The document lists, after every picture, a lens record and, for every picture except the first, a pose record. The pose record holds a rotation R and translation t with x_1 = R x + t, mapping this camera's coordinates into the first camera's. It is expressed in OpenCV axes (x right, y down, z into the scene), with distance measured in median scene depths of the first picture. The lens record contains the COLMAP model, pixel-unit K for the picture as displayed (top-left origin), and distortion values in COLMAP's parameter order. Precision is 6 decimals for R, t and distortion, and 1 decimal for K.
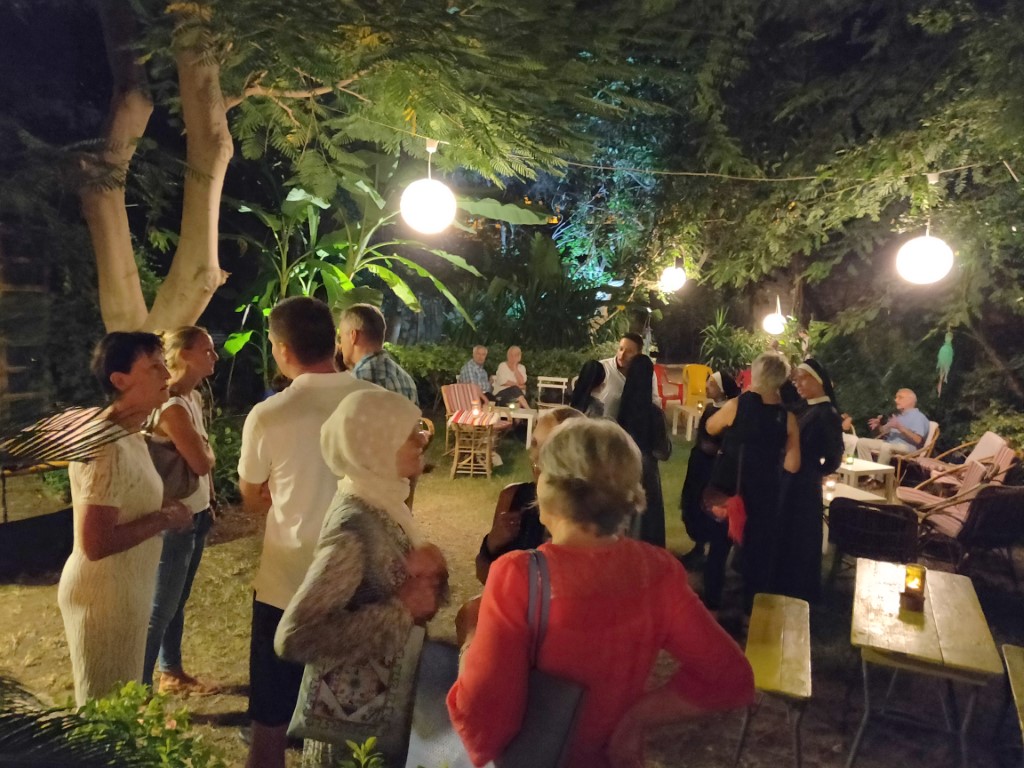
lens RADIAL K [[843.3, 0, 504.8], [0, 843.3, 376.2], [0, 0, 1]] dist [-0.000676, 0.064572]
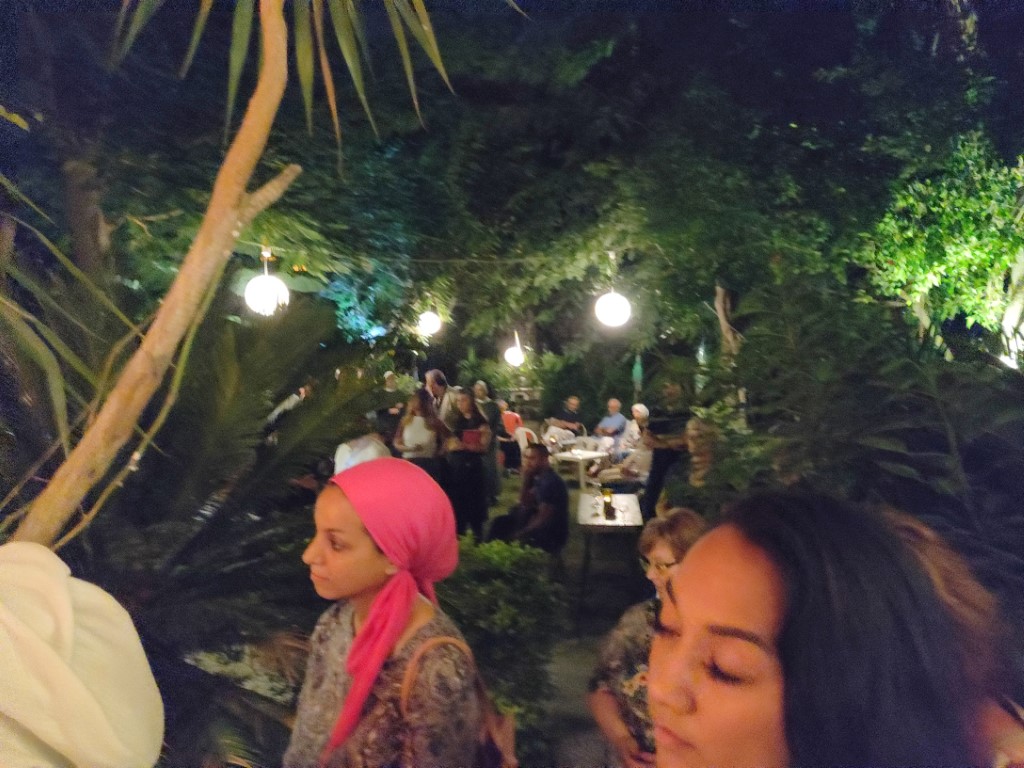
lens RADIAL K [[843.3, 0, 504.8], [0, 843.3, 376.2], [0, 0, 1]] dist [-0.000676, 0.064572]
pose [[0.952071, -0.083064, 0.294384, -0.105069], [0.095811, 0.994973, -0.029121, 0.002302], [-0.290486, 0.055930, 0.955243, -0.286100]]
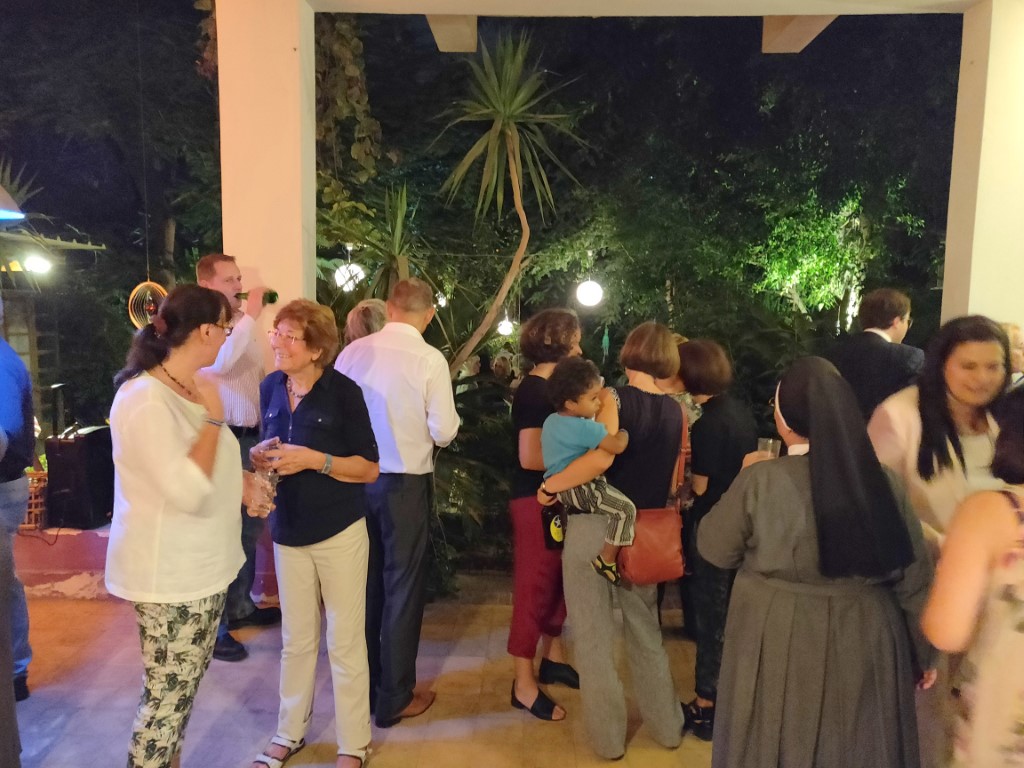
lens RADIAL K [[761.6, 0, 534.8], [0, 761.6, 382.0], [0, 0, 1]] dist [0.004390, 0.005959]
pose [[0.931270, -0.079530, 0.355544, -0.240160], [0.078512, 0.996763, 0.017317, 0.026418], [-0.355770, 0.011788, 0.934499, -0.538958]]
